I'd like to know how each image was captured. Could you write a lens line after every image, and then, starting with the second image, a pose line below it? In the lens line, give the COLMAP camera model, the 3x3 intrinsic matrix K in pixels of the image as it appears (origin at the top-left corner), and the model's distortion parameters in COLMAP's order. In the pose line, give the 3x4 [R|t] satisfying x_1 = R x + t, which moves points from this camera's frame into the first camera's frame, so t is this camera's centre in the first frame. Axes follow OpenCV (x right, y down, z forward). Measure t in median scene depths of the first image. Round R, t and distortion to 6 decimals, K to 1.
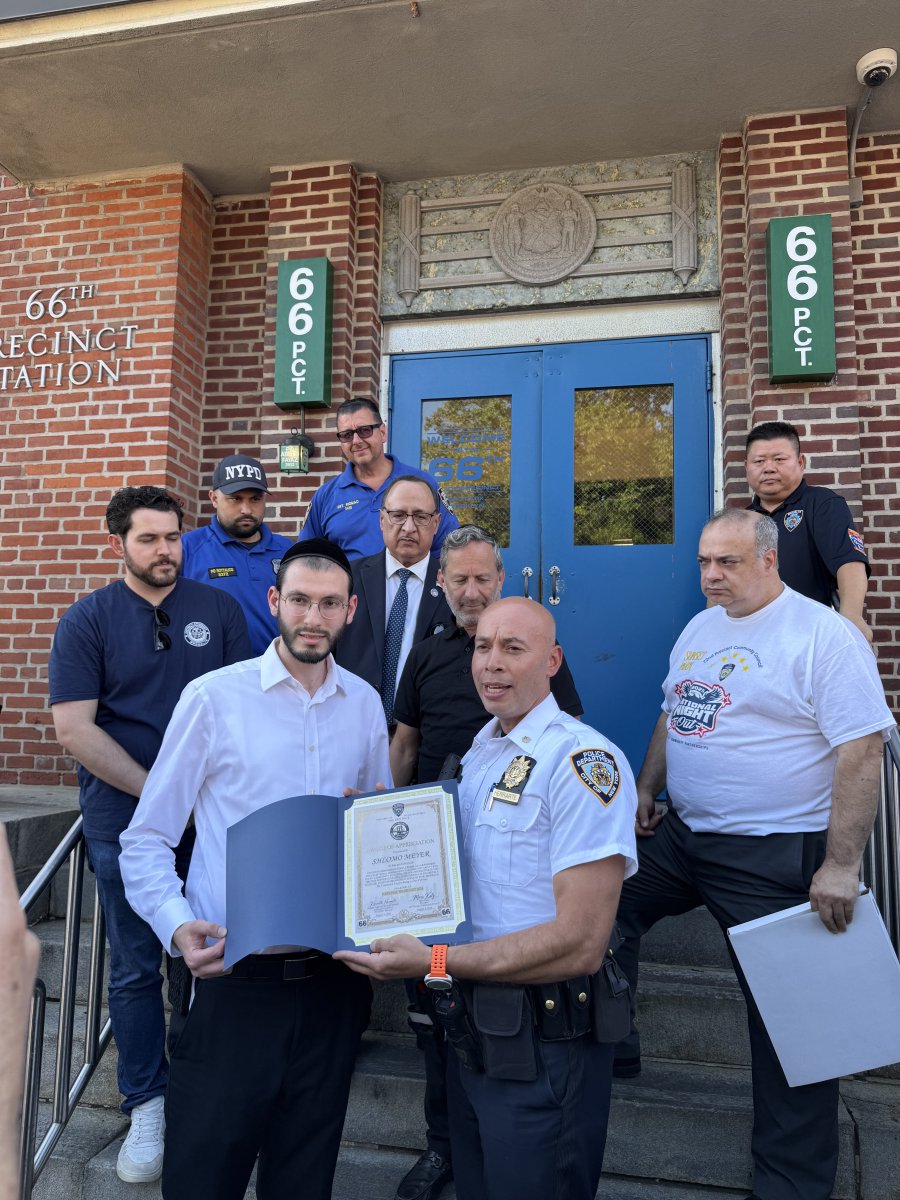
lens RADIAL K [[965.0, 0, 429.0], [0, 965.0, 594.4], [0, 0, 1]] dist [0.004853, 0.008762]
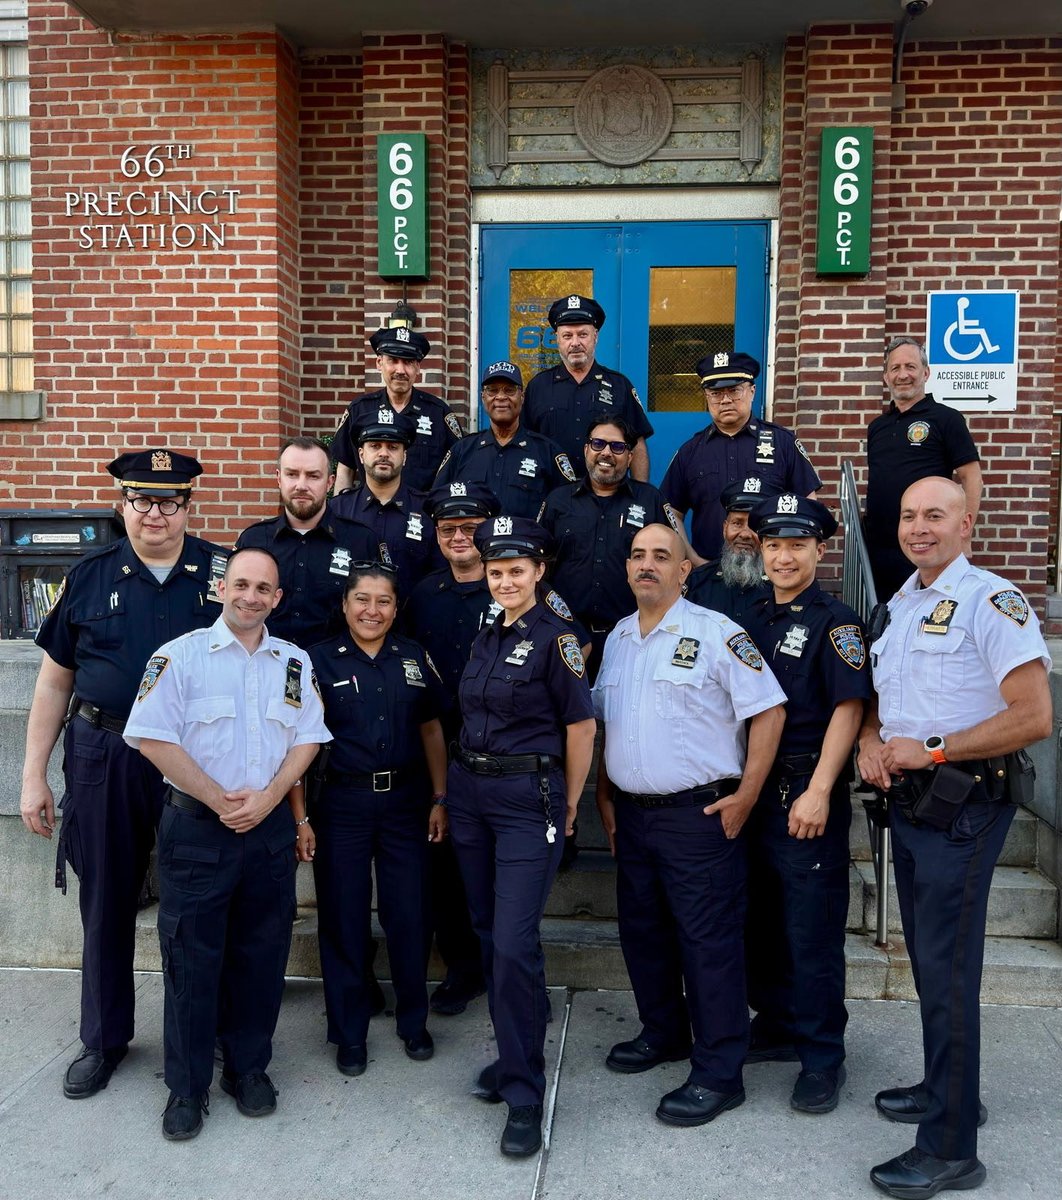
lens RADIAL K [[1139.9, 0, 581.3], [0, 1139.9, 653.2], [0, 0, 1]] dist [-0.001967, -0.016368]
pose [[0.993584, -0.013129, 0.112332, -0.079281], [-0.010188, 0.978812, 0.204509, -0.043349], [-0.112637, -0.204342, 0.972398, -0.351486]]
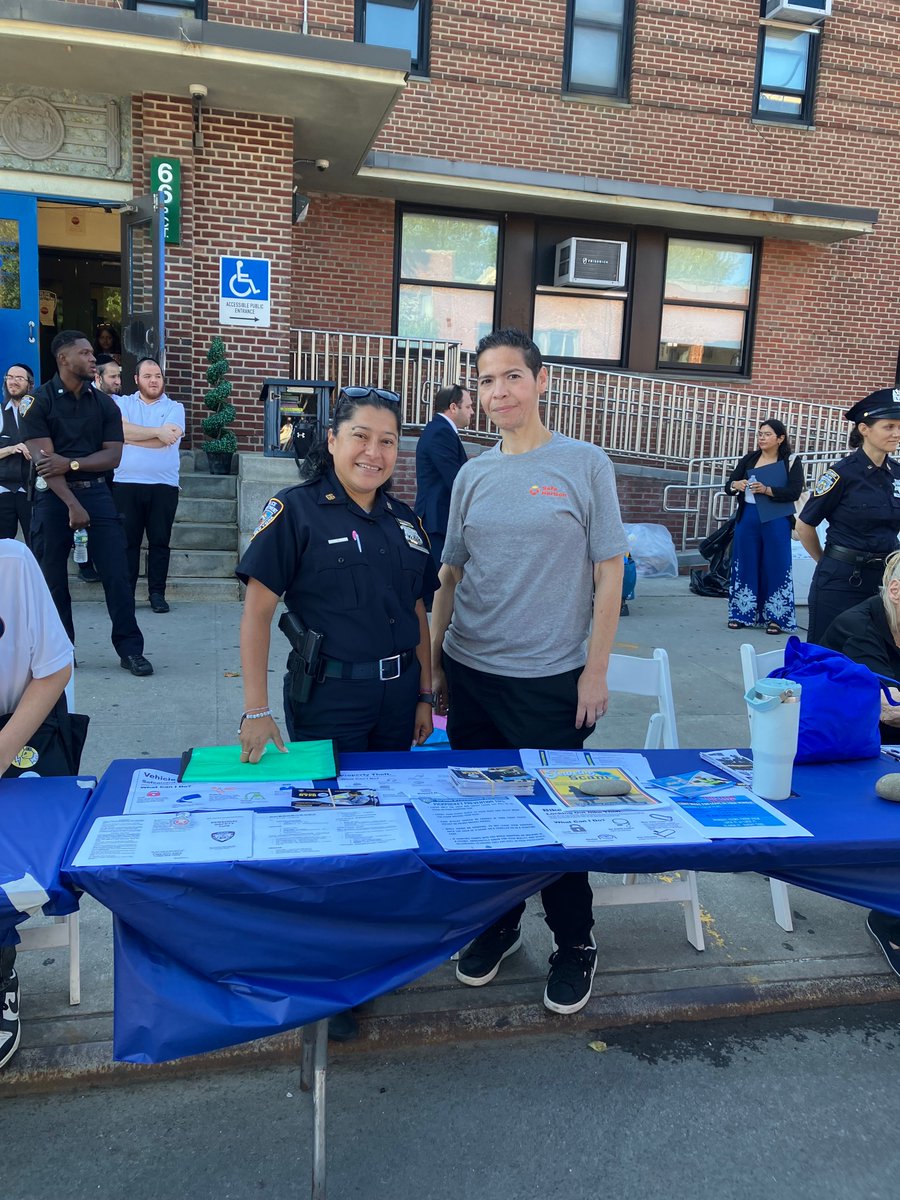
lens RADIAL K [[965.0, 0, 429.0], [0, 965.0, 594.4], [0, 0, 1]] dist [0.004853, 0.008762]
pose [[0.902777, -0.044472, 0.427803, -0.024564], [-0.076942, 0.961897, 0.262362, -0.069695], [-0.423170, -0.269771, 0.864957, -1.071309]]
